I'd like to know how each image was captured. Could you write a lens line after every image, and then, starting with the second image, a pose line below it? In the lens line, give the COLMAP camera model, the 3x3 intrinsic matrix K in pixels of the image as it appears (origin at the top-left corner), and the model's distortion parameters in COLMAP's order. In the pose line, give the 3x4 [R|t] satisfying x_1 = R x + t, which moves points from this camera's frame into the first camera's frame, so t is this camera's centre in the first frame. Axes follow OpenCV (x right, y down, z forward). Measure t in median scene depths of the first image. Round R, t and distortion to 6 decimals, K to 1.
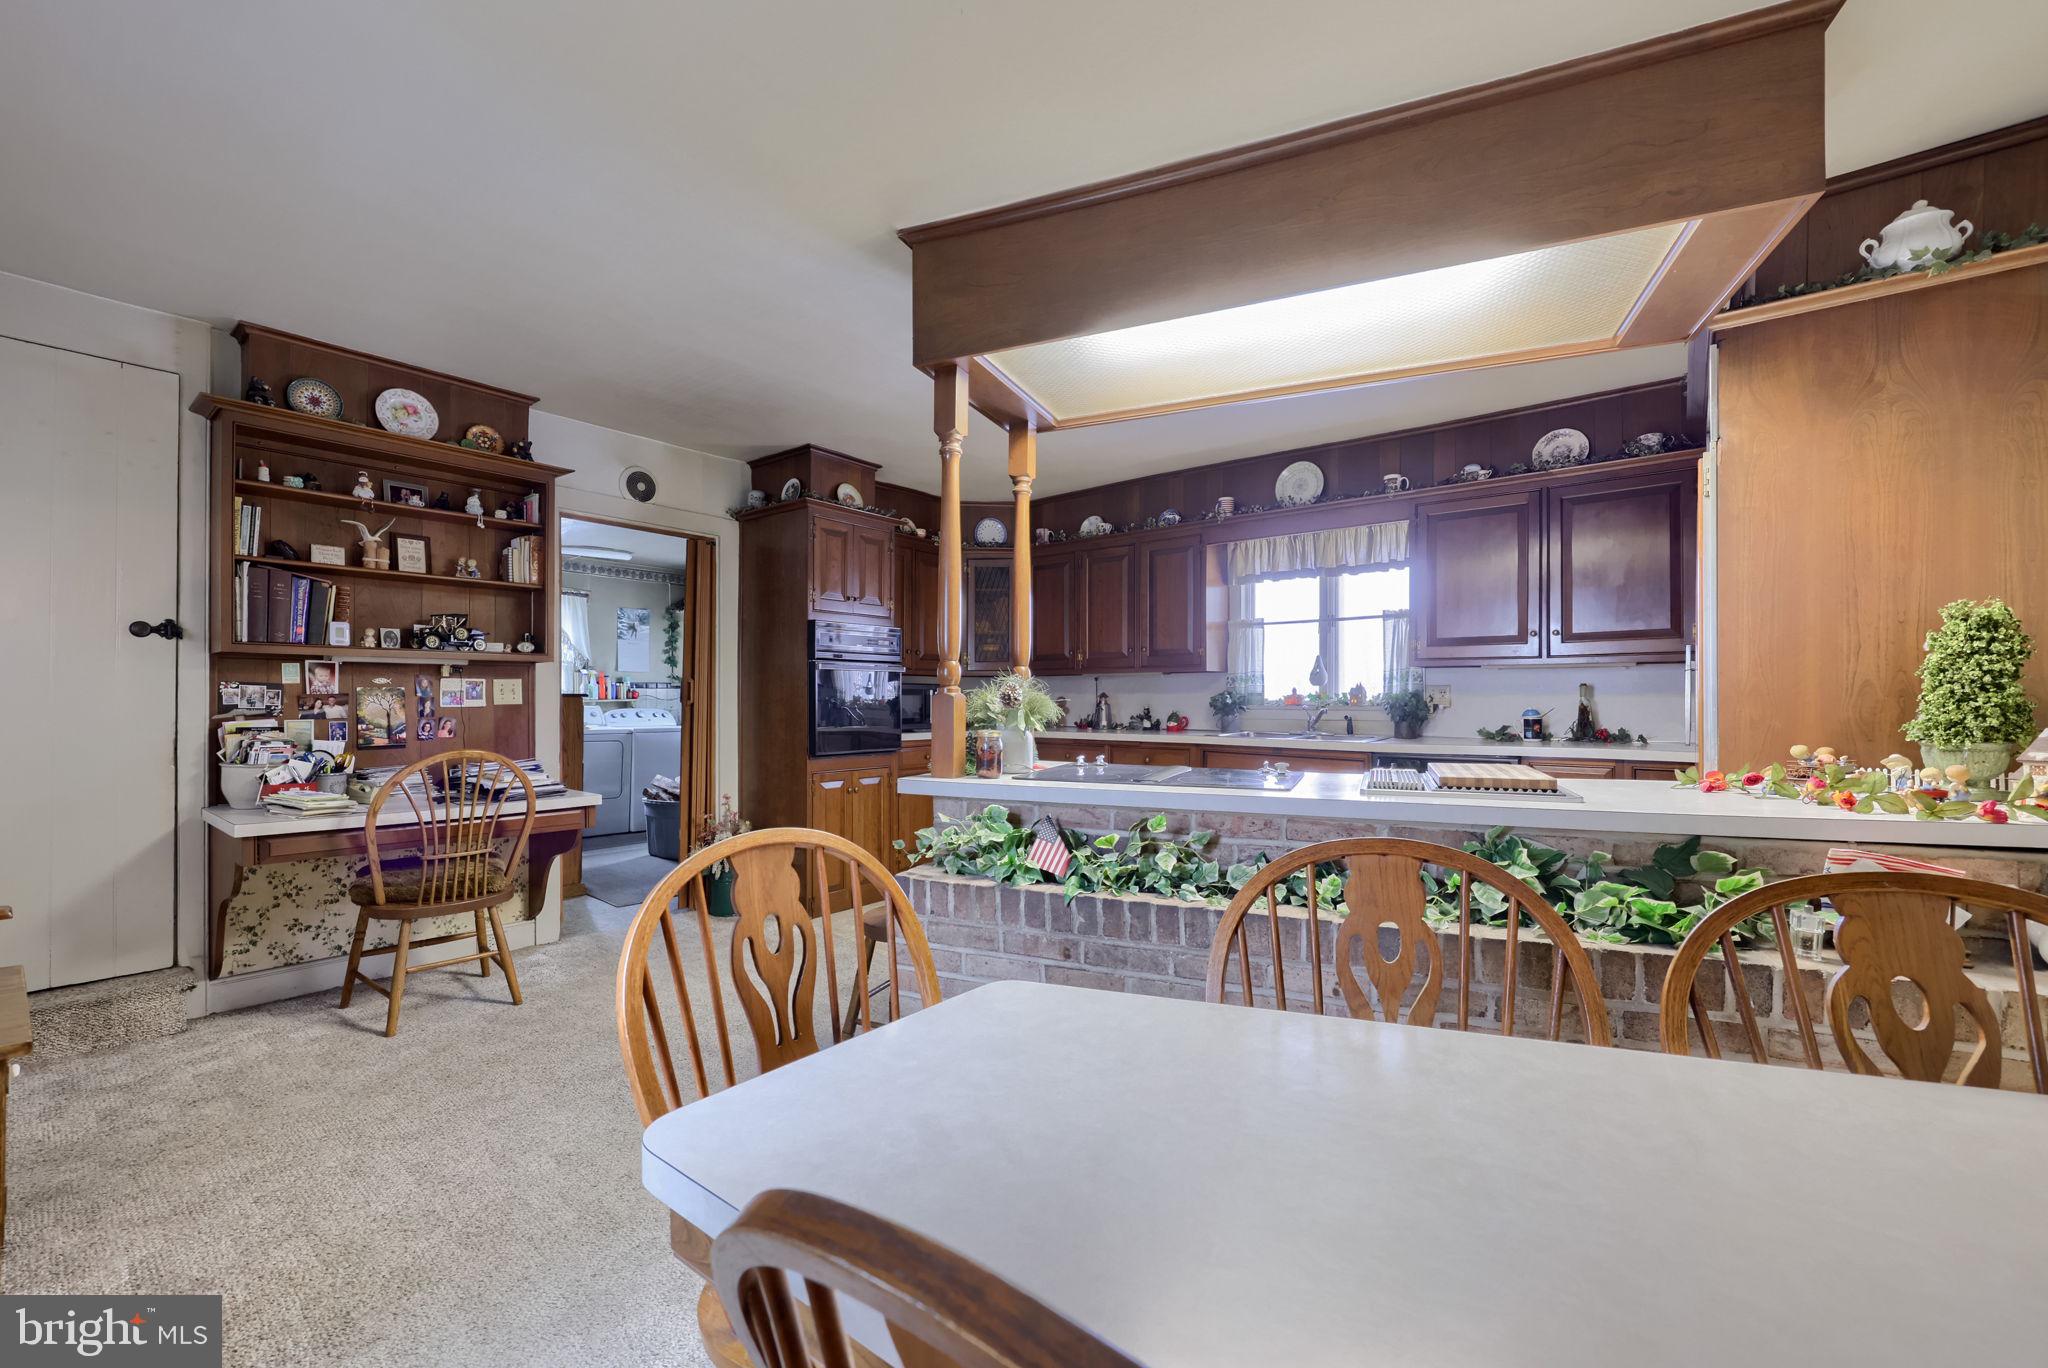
lens RADIAL K [[832.2, 0, 1028.7], [0, 832.2, 693.5], [0, 0, 1]] dist [-0.000647, -0.000101]
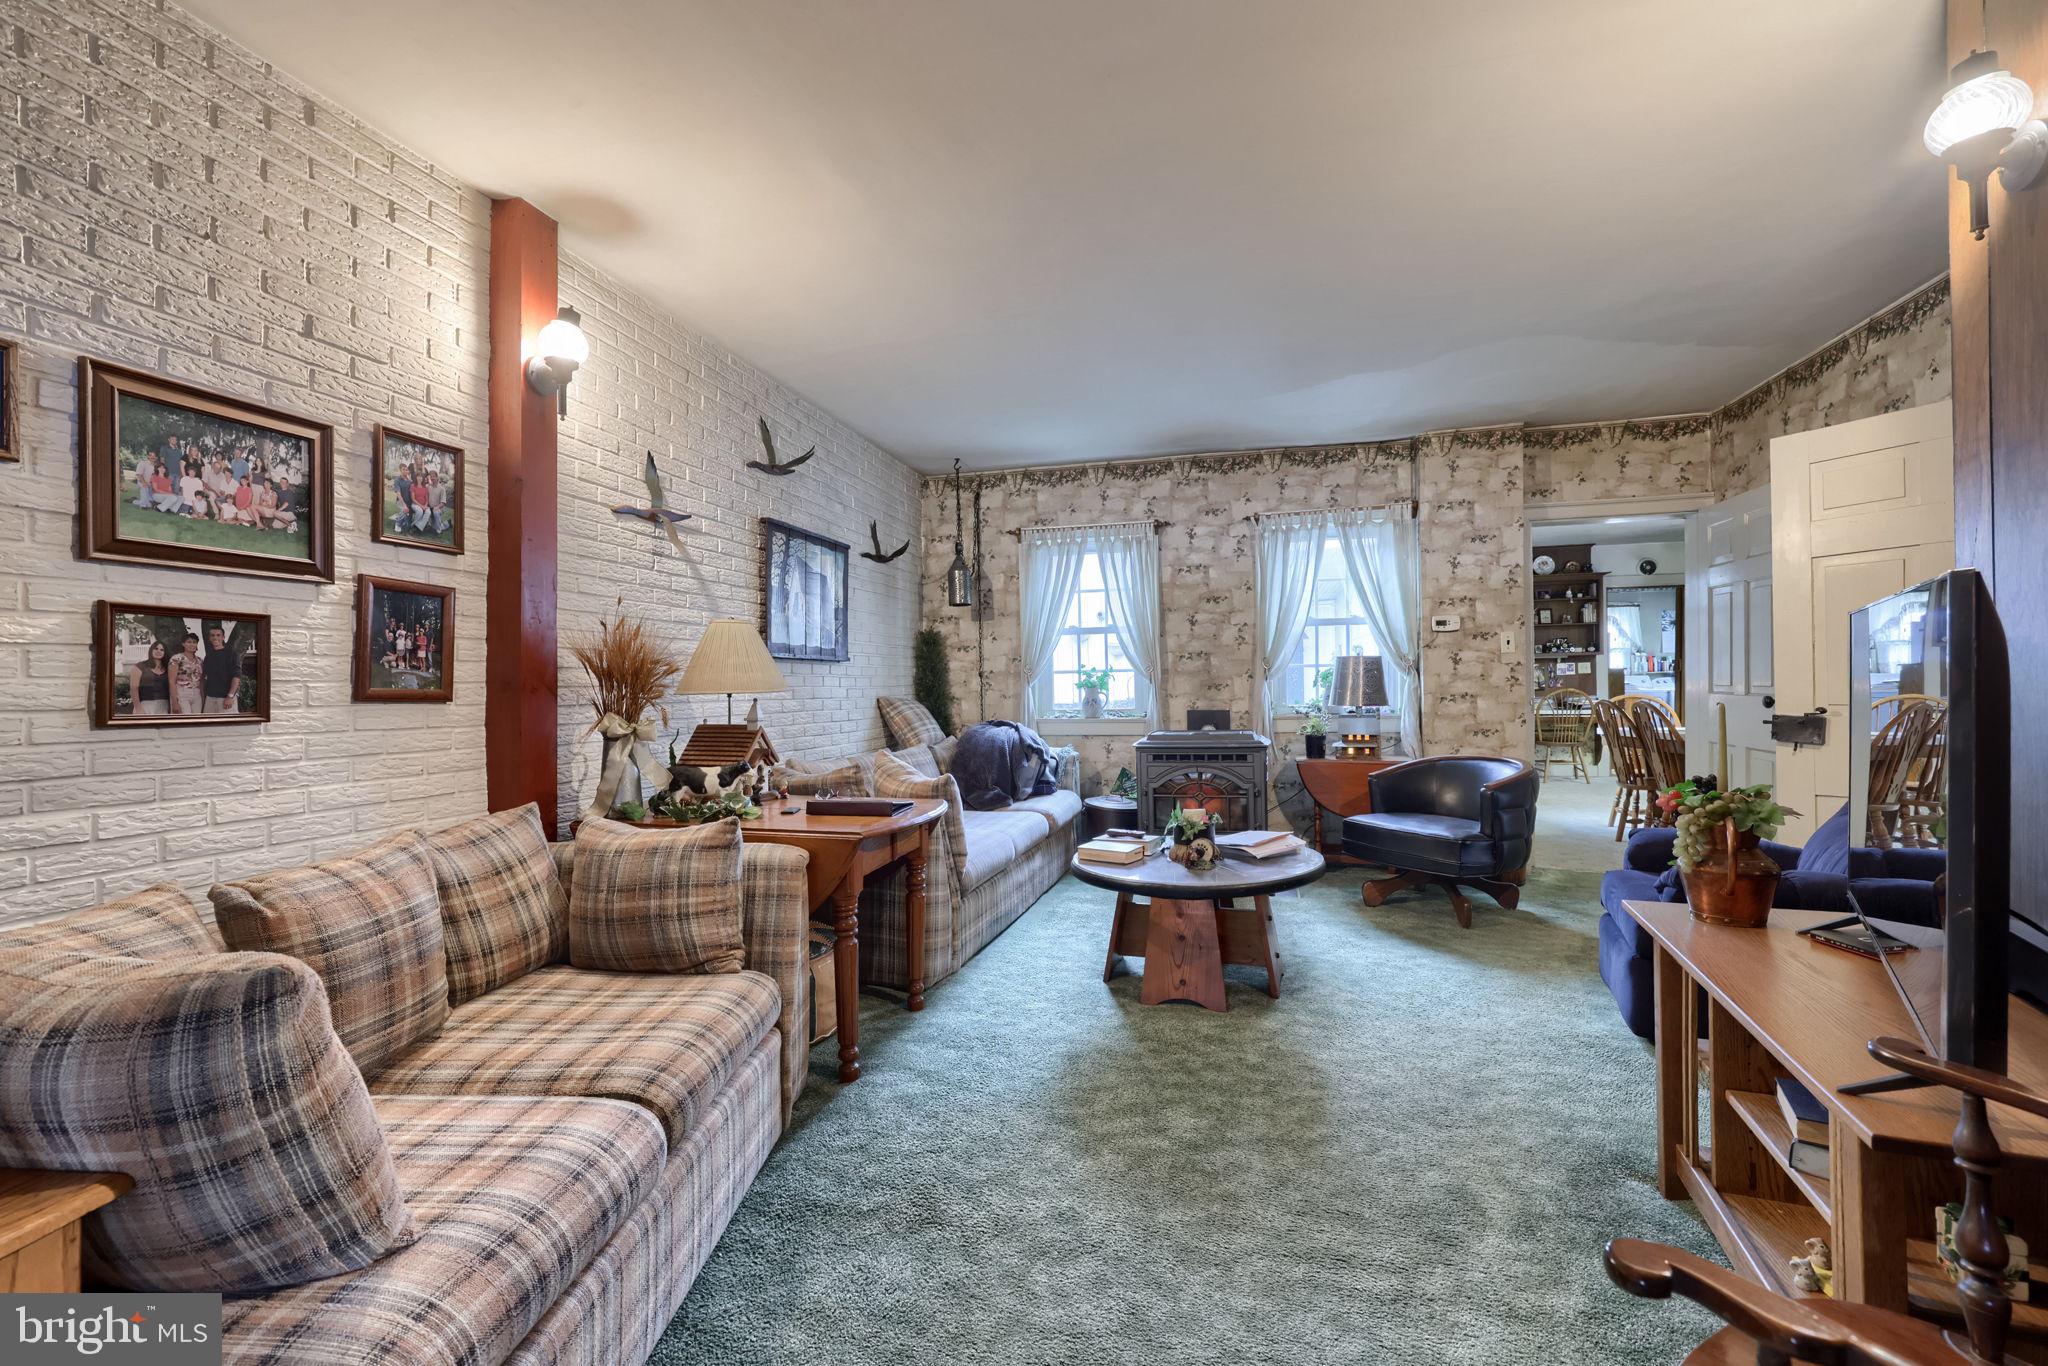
lens RADIAL K [[832.2, 0, 1031.7], [0, 832.2, 686.4], [0, 0, 1]] dist [-0.000647, -0.000101]
pose [[0.405484, -0.006010, -0.914083, 0.625711], [0.020568, 0.999785, 0.002551, 0.008339], [0.913871, -0.019835, 0.405520, -0.971972]]
